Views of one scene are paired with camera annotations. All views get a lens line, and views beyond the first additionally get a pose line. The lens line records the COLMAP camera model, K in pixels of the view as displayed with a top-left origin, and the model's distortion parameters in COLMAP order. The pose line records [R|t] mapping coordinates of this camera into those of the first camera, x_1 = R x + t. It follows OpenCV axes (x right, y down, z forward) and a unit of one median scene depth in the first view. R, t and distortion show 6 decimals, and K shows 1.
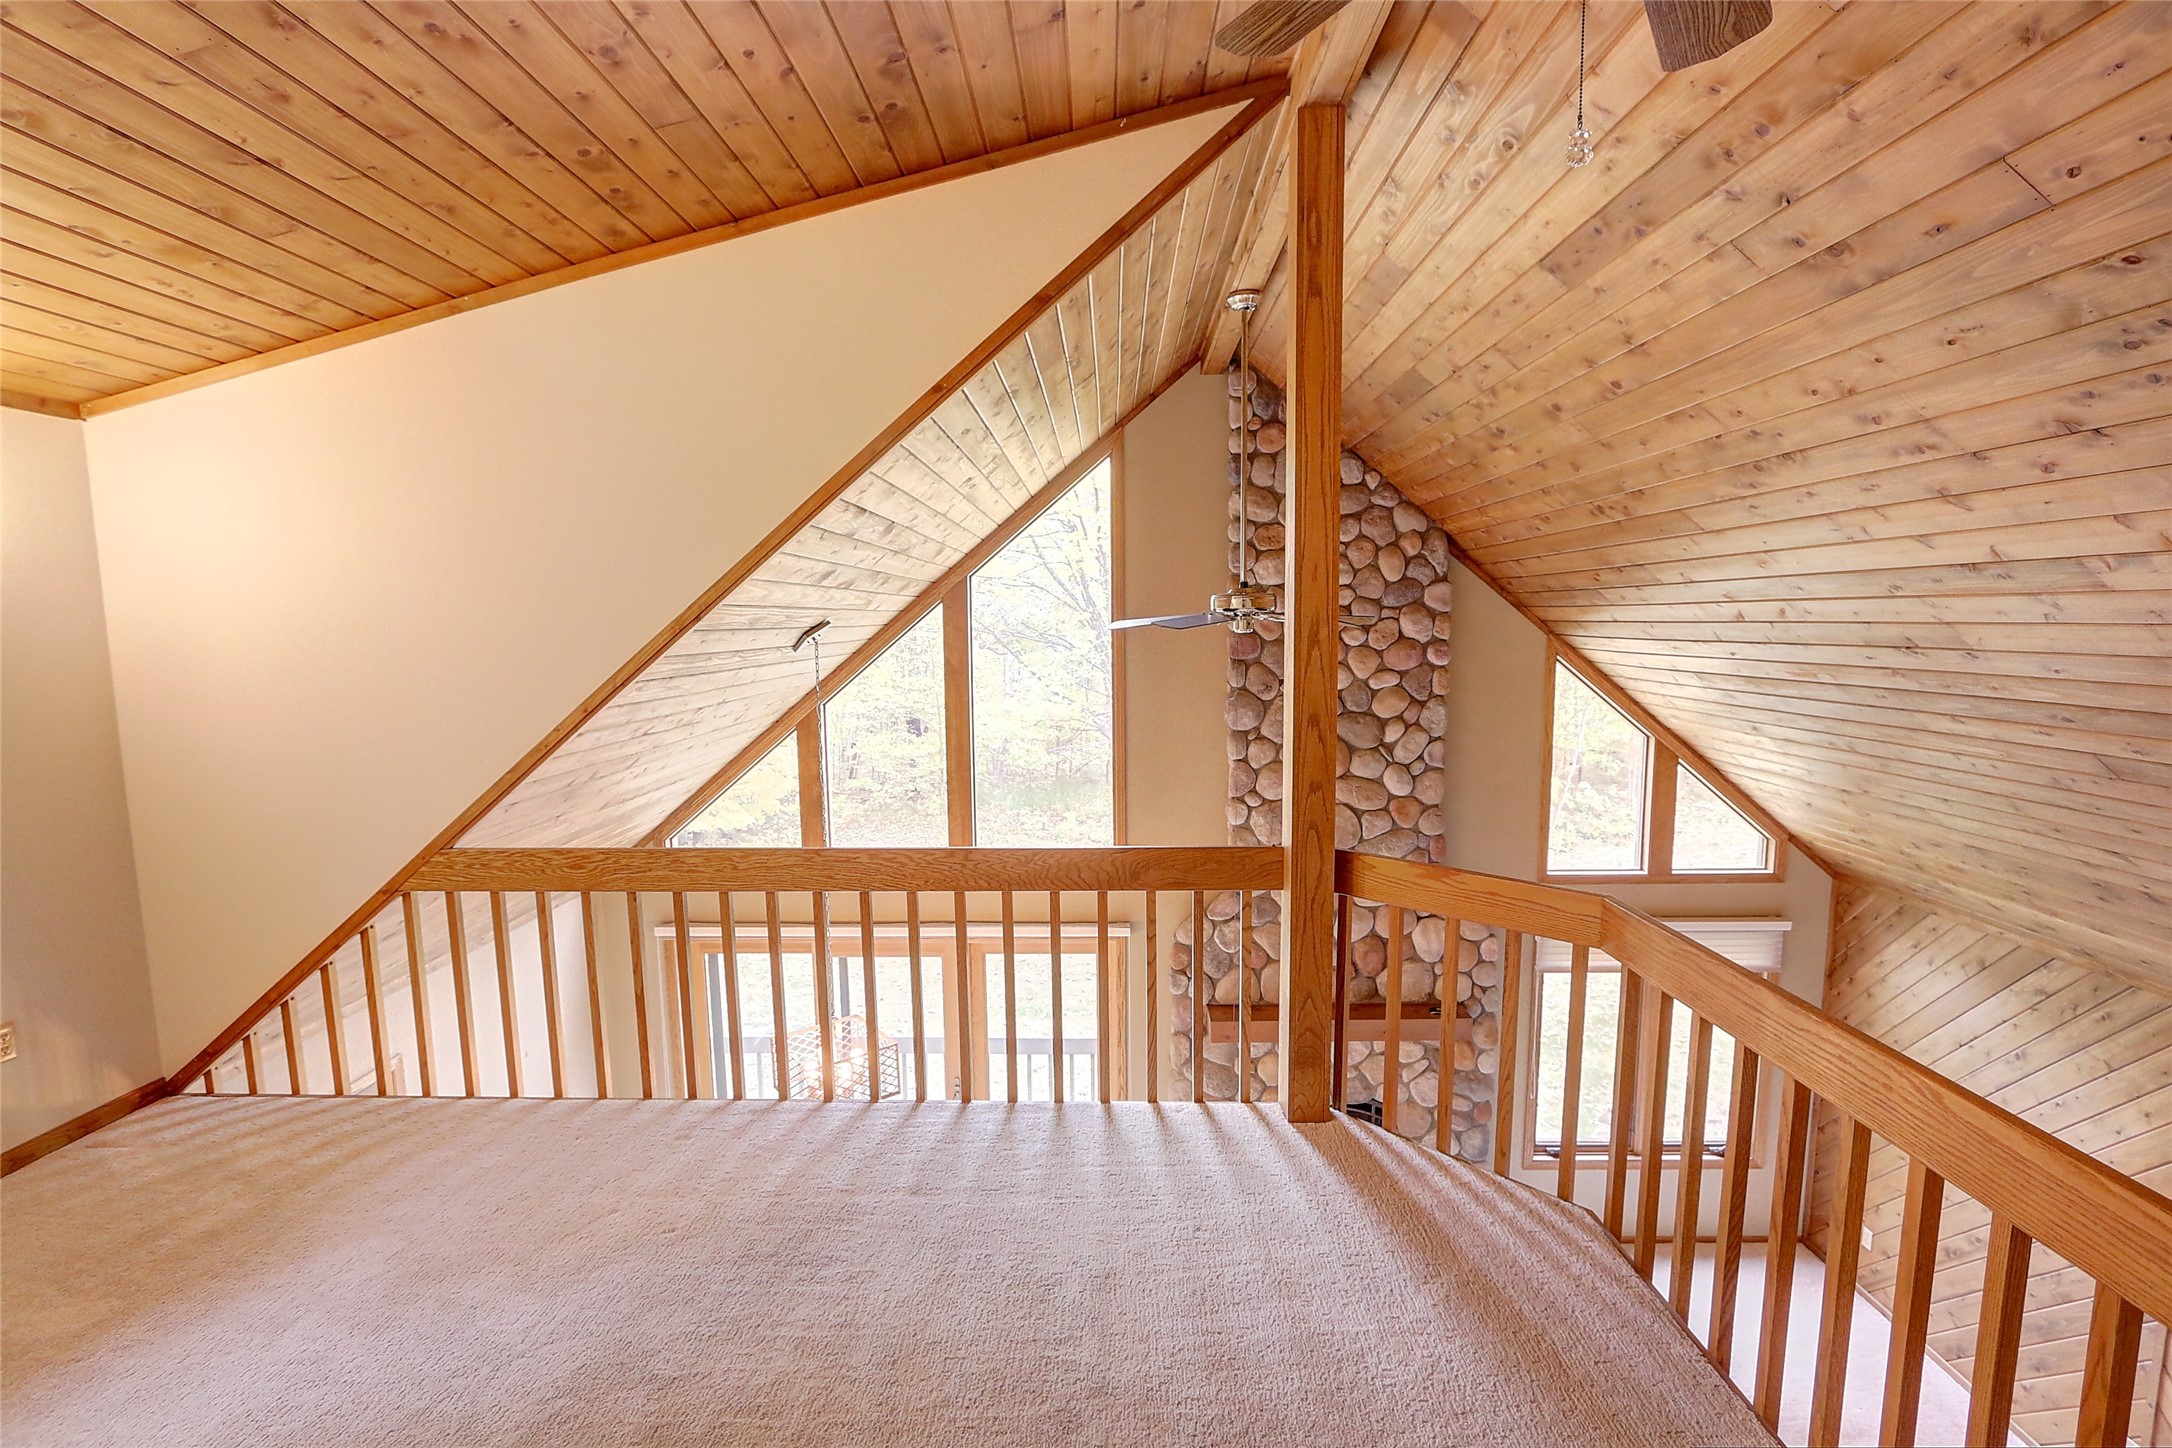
lens RADIAL K [[992.7, 0, 1086.4], [0, 992.7, 734.5], [0, 0, 1]] dist [-0.021705, 0.004852]
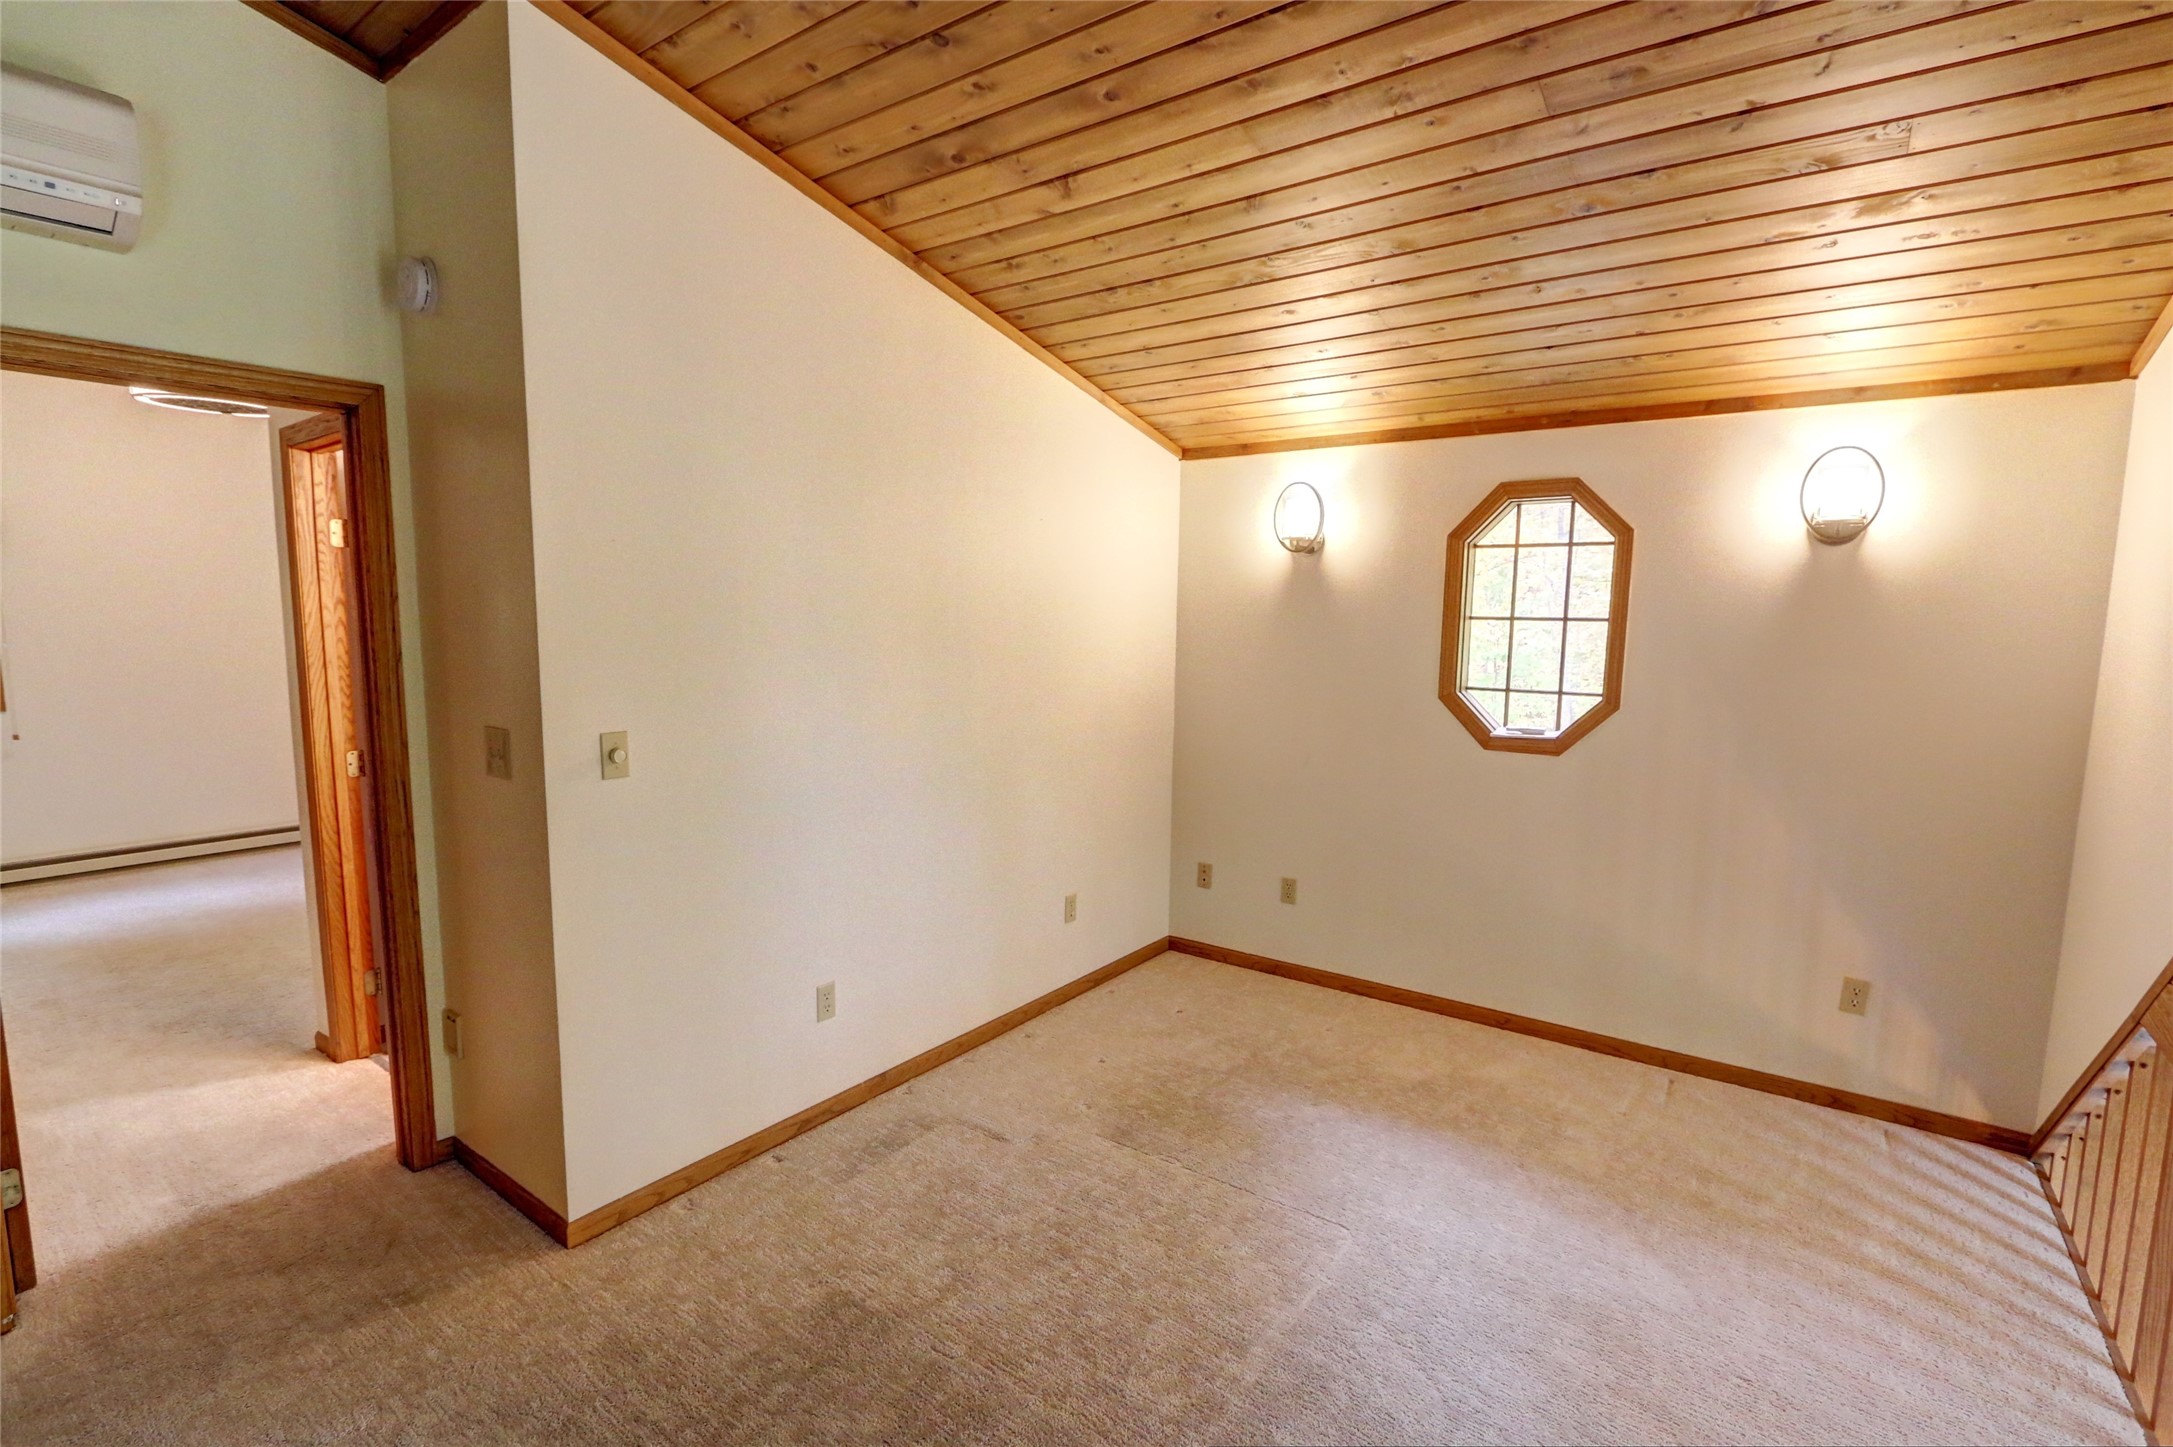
lens RADIAL K [[1002.0, 0, 1085.9], [0, 1002.0, 734.1], [0, 0, 1]] dist [-0.016162, 0.001141]
pose [[-0.571836, 0.102838, -0.813897, 0.187095], [-0.100217, 0.975924, 0.193722, -0.073086], [0.814224, 0.192344, -0.547762, 0.622384]]
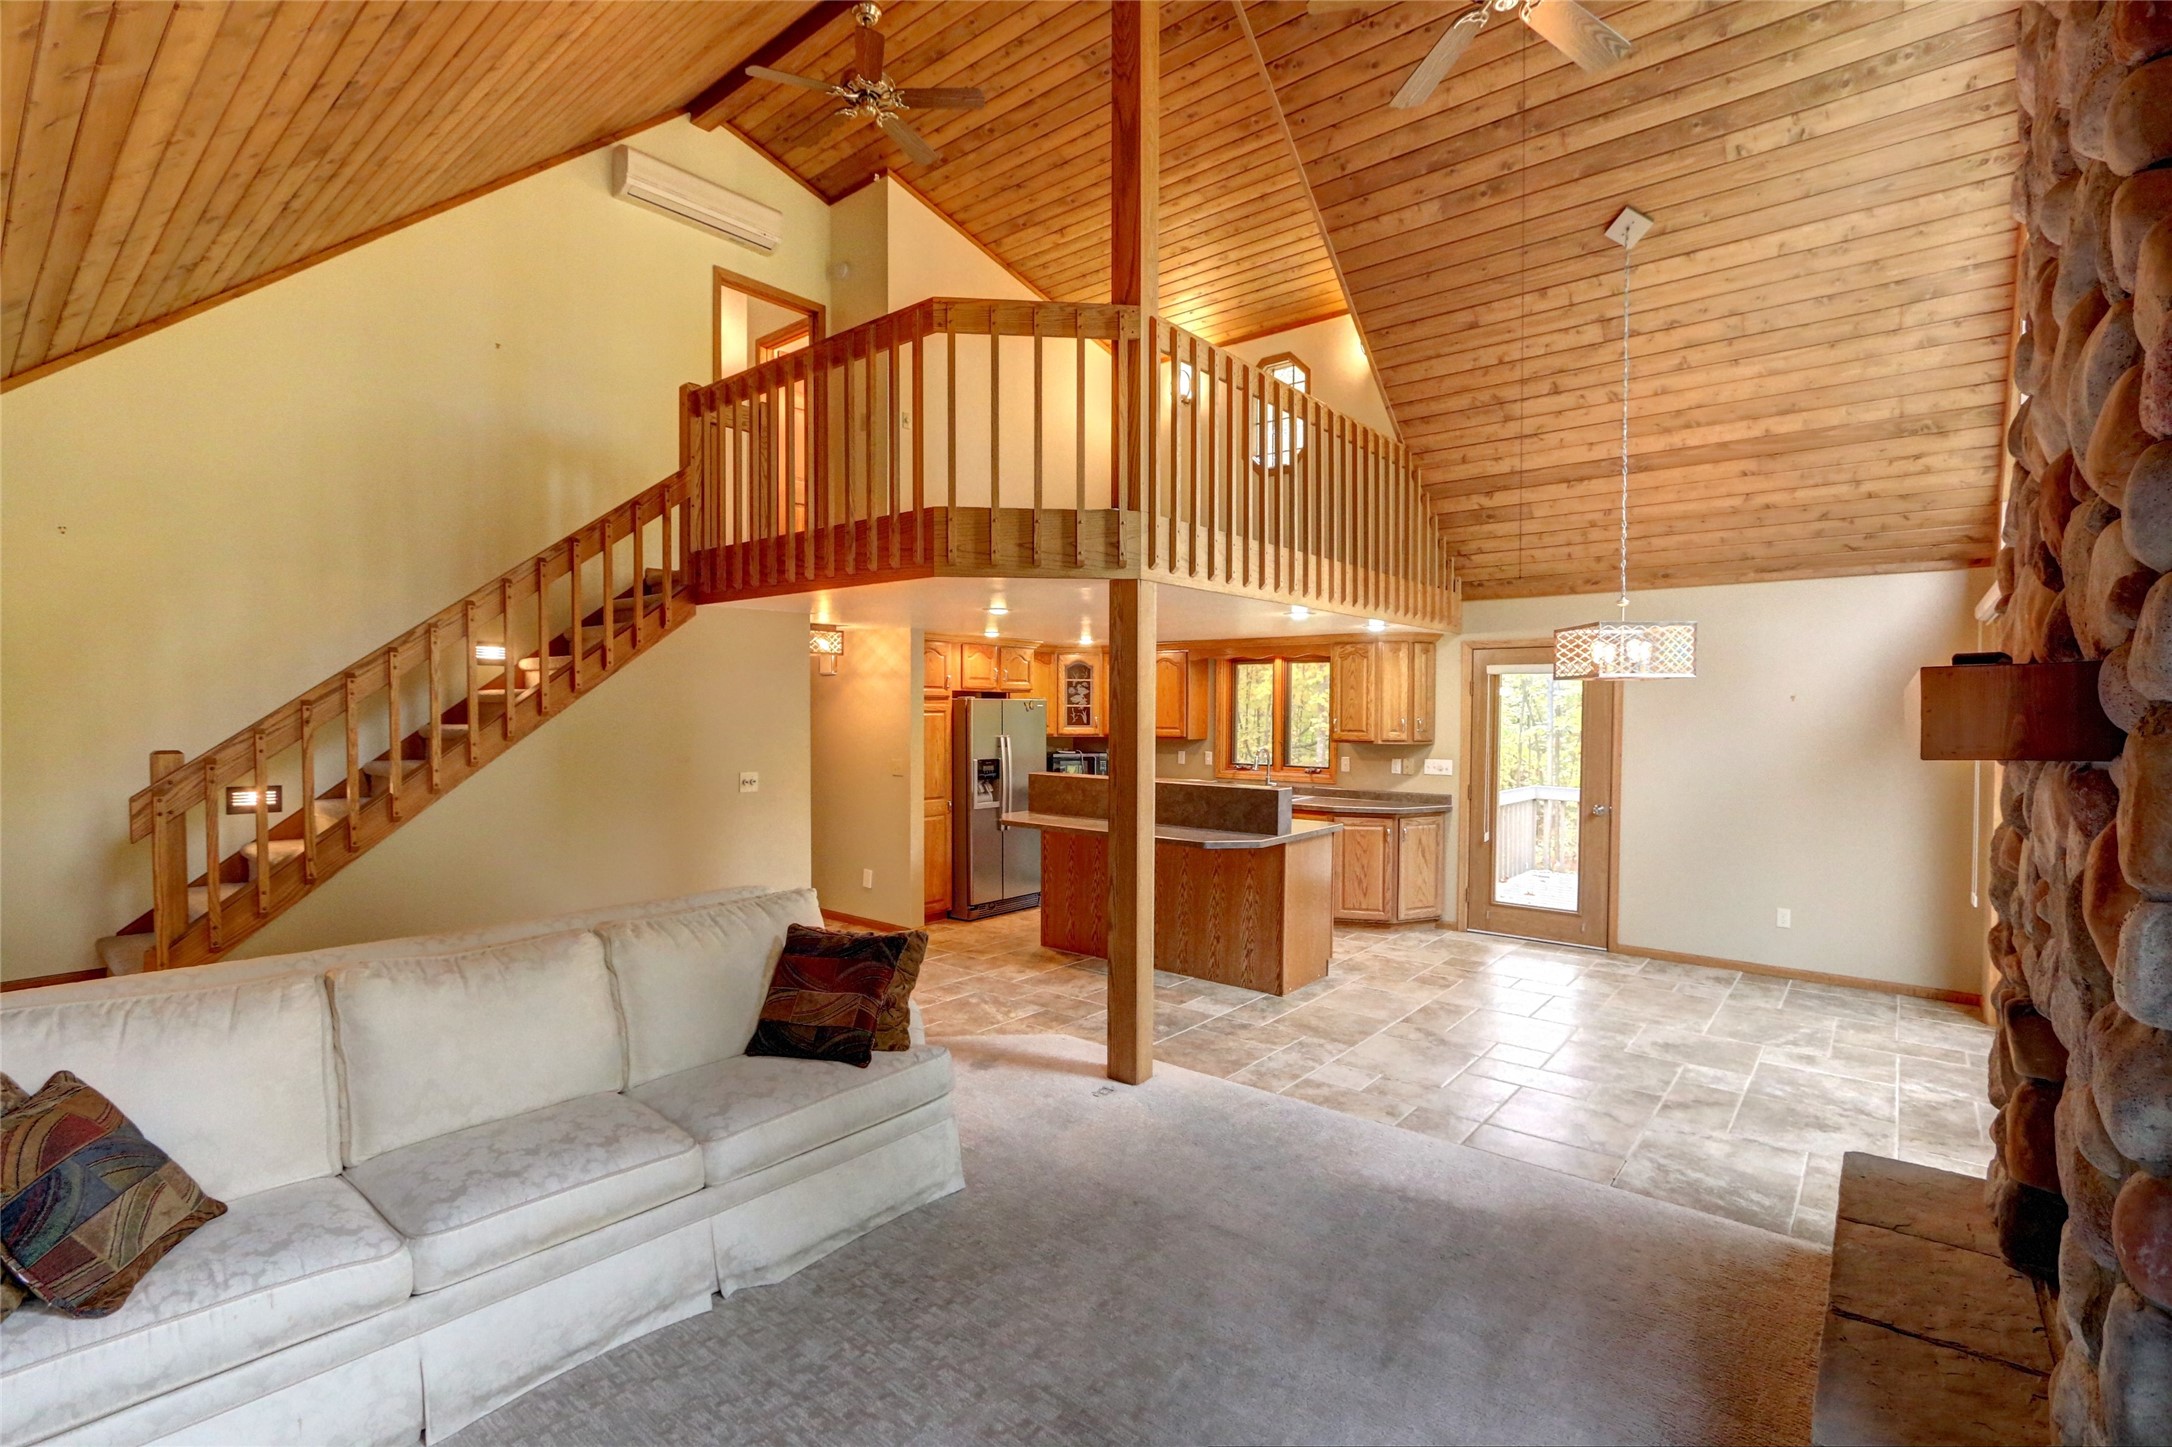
lens RADIAL K [[992.7, 0, 1086.4], [0, 992.7, 734.0], [0, 0, 1]] dist [-0.021705, 0.004852]
pose [[-0.620972, 0.029767, -0.783267, 1.090553], [-0.086762, 0.990528, 0.106428, 0.443057], [0.779016, 0.134047, -0.612508, 1.495627]]
